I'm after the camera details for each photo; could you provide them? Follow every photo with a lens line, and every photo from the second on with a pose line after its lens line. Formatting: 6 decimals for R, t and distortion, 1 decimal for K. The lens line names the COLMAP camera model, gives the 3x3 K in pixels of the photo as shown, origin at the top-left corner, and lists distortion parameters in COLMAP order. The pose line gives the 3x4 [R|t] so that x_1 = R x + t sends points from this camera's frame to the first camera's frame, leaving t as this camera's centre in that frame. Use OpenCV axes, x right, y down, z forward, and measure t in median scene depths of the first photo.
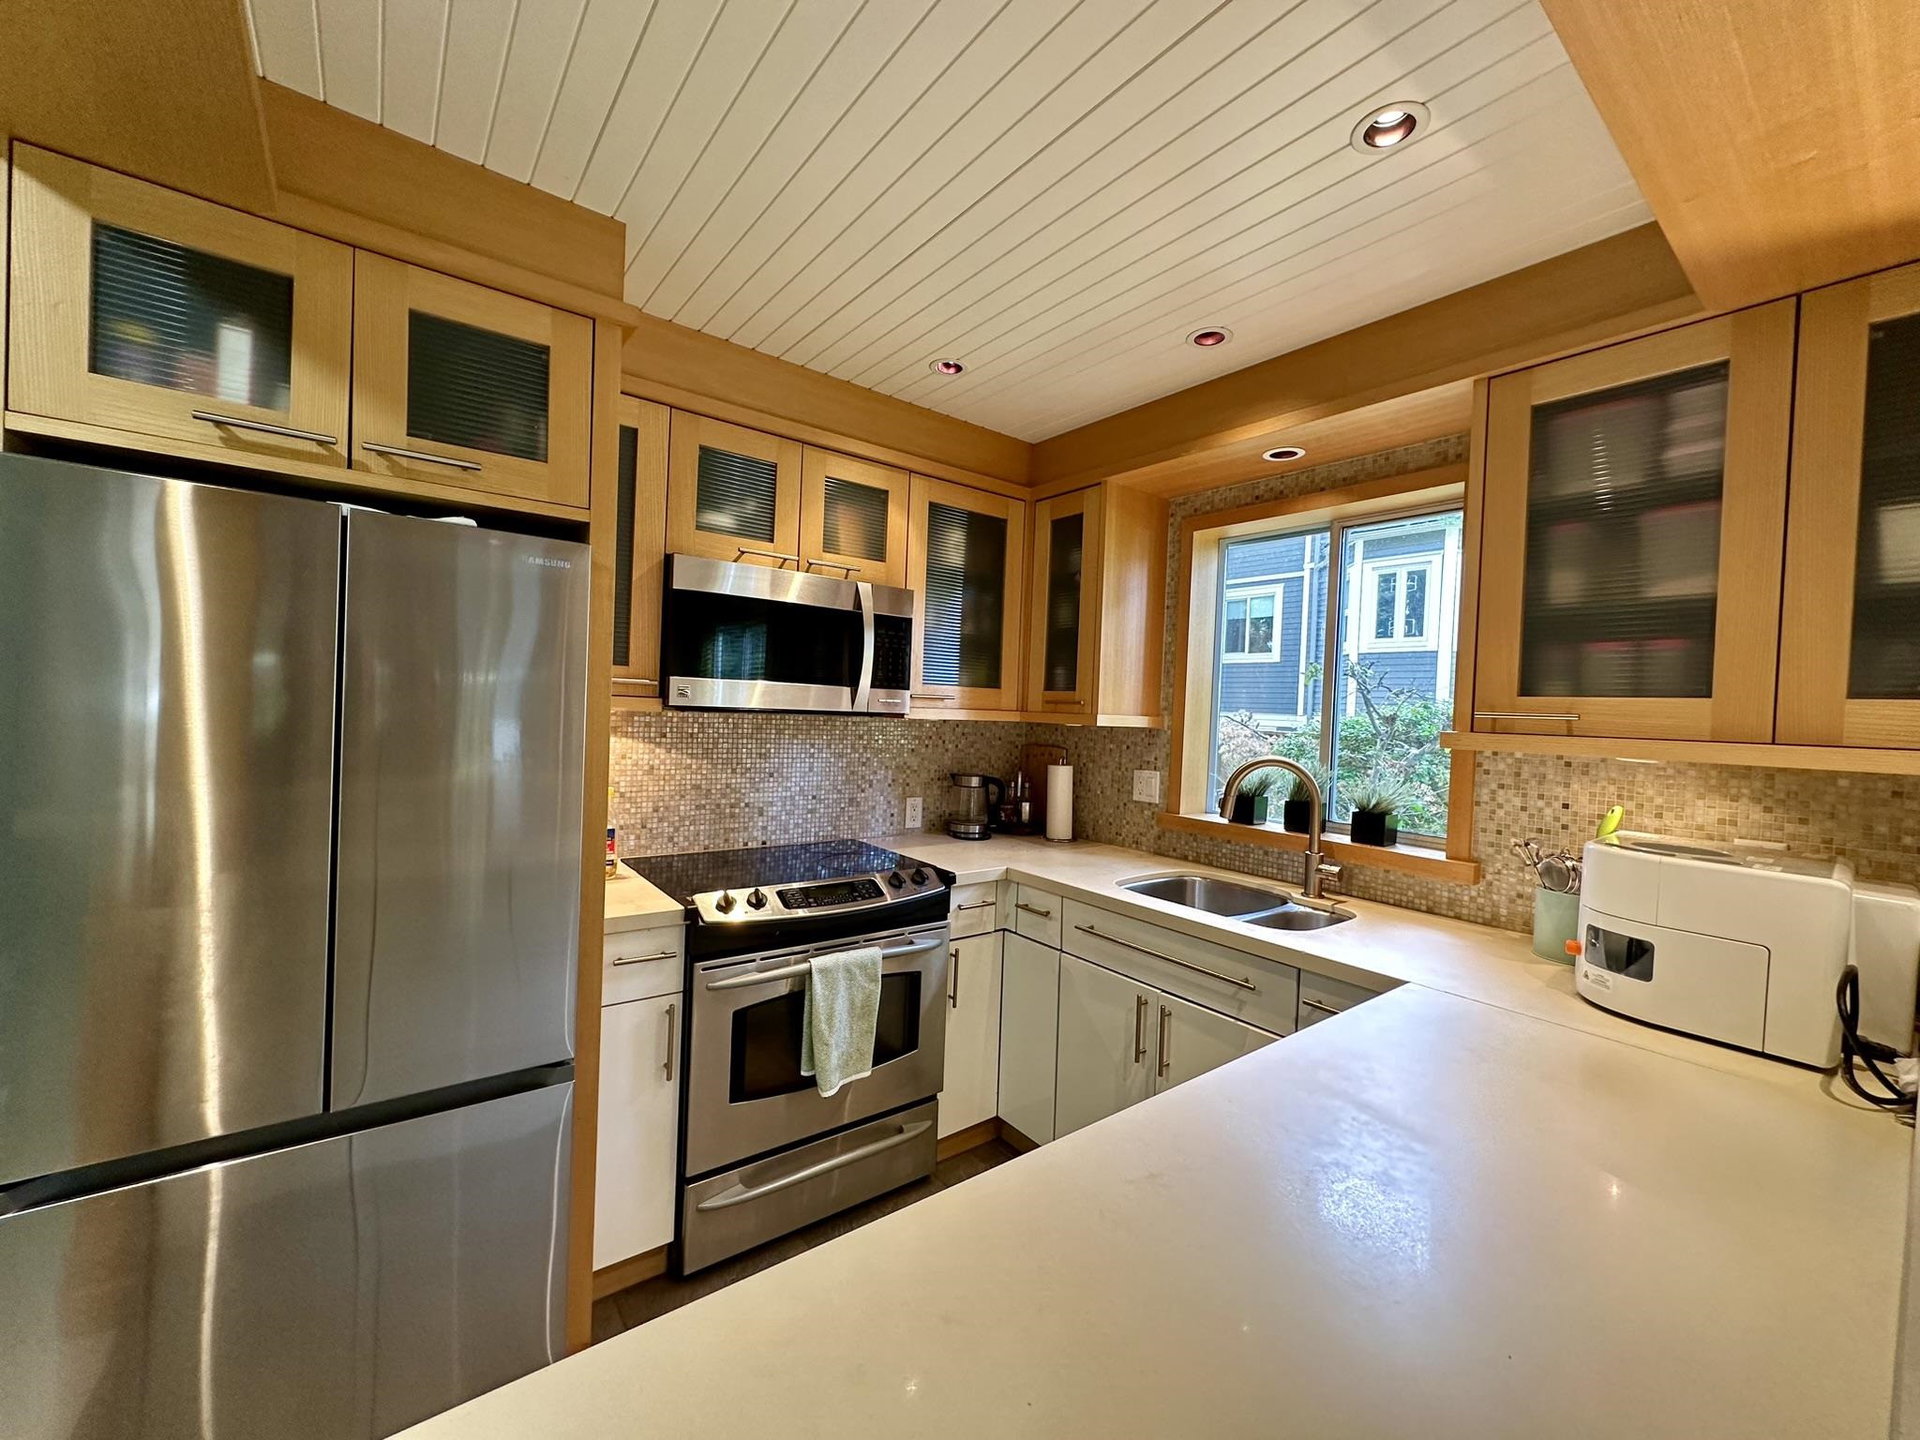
lens RADIAL K [[764.2, 0, 960.0], [0, 764.2, 720.0], [0, 0, 1]] dist [0.001528, 0.000241]
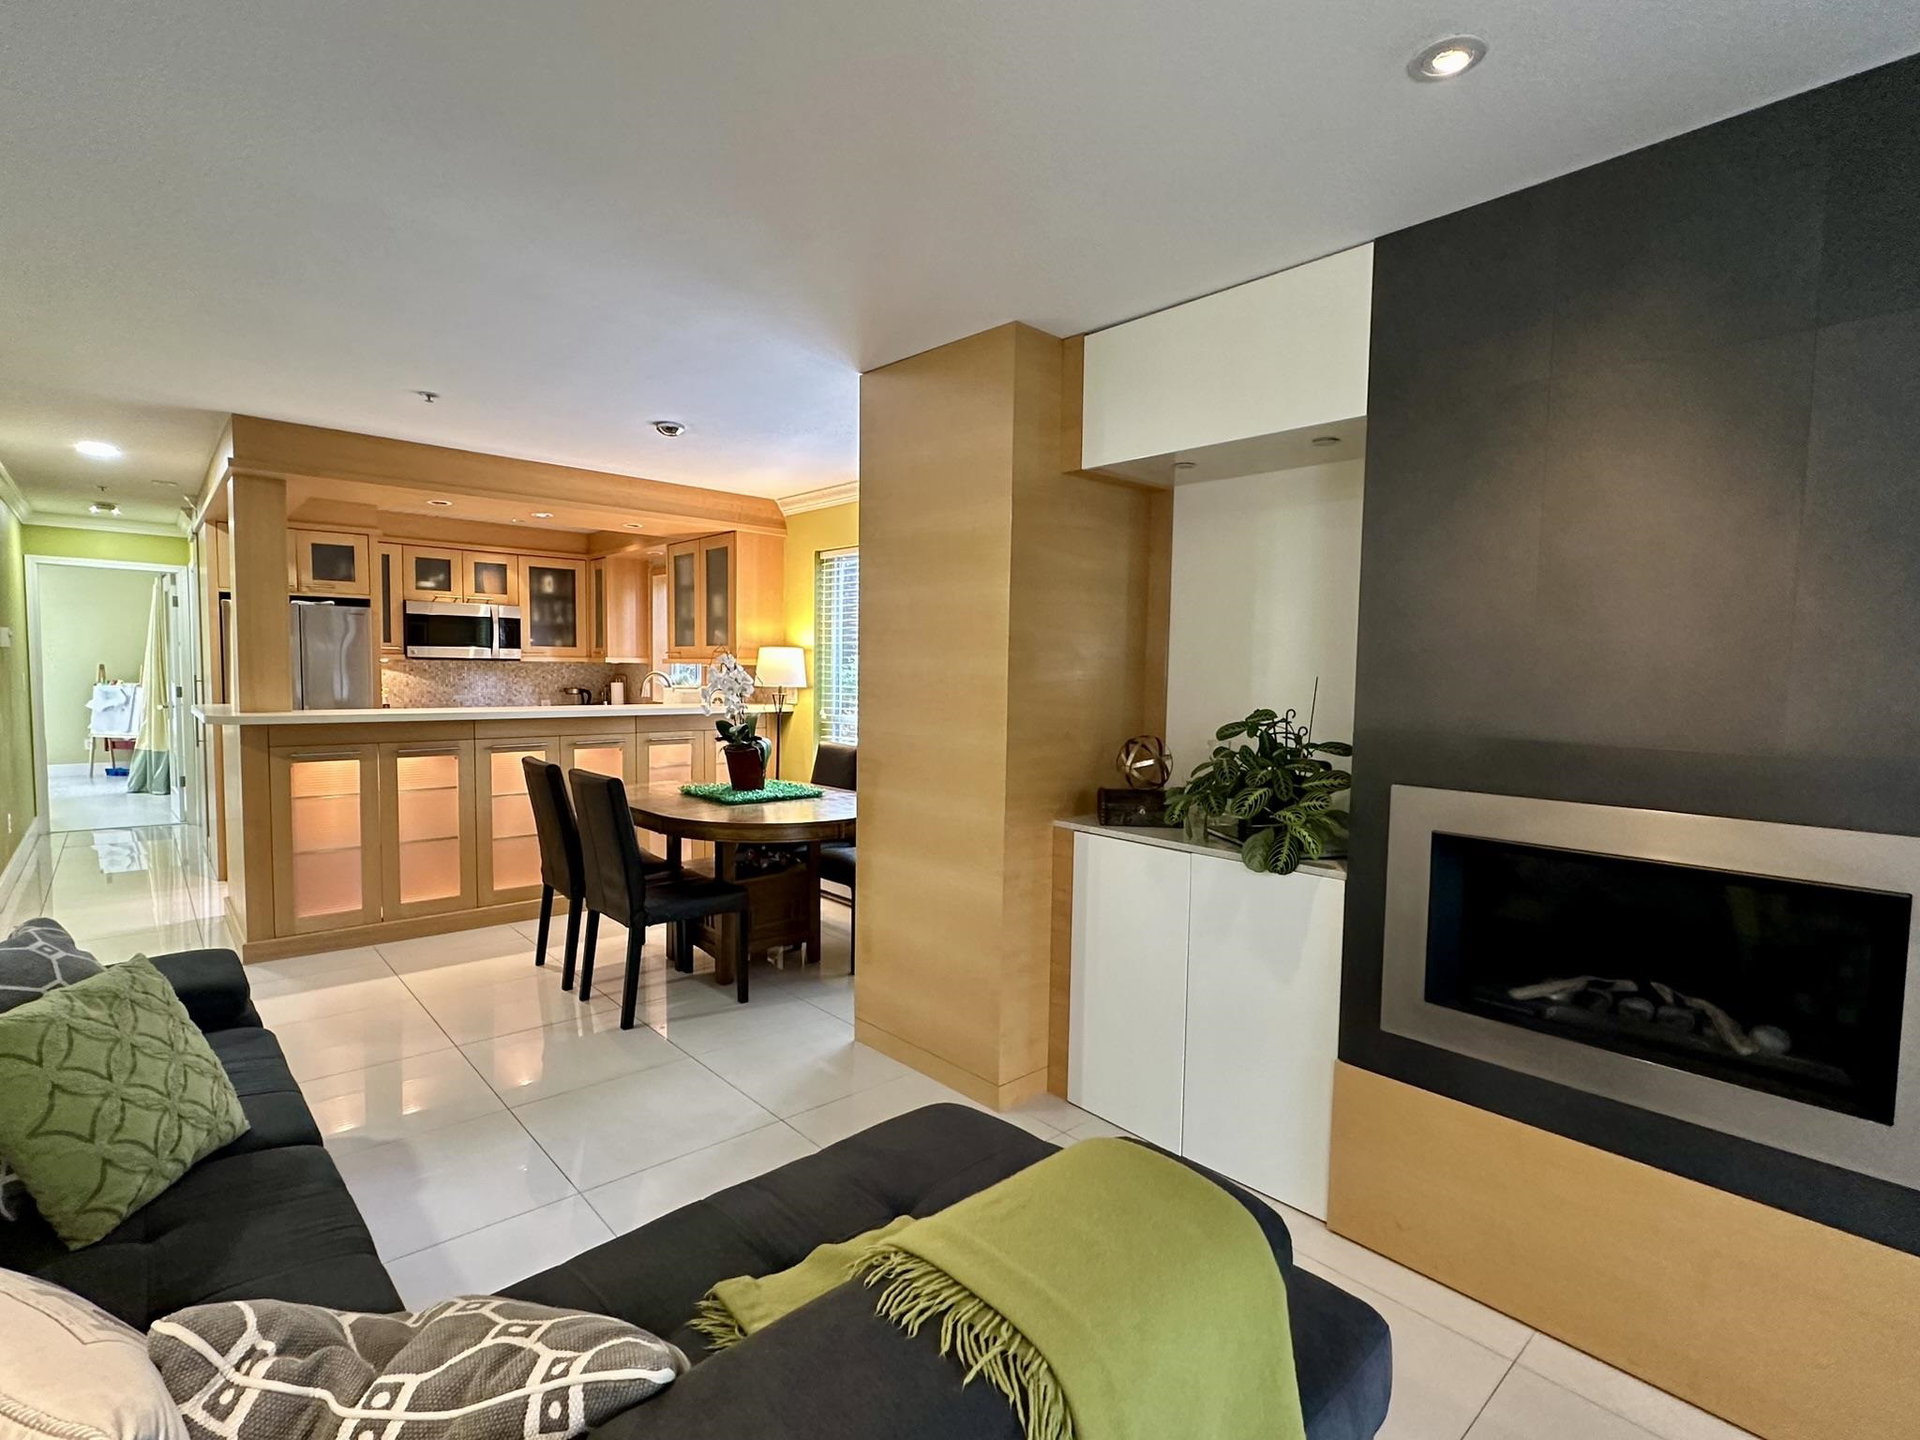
lens RADIAL K [[905.1, 0, 956.0], [0, 905.1, 725.4], [0, 0, 1]] dist [-0.001849, 0.000434]
pose [[0.996526, -0.030313, 0.077571, 1.095654], [0.026379, 0.998337, 0.051248, 0.093158], [-0.078995, -0.049024, 0.995669, -1.986265]]
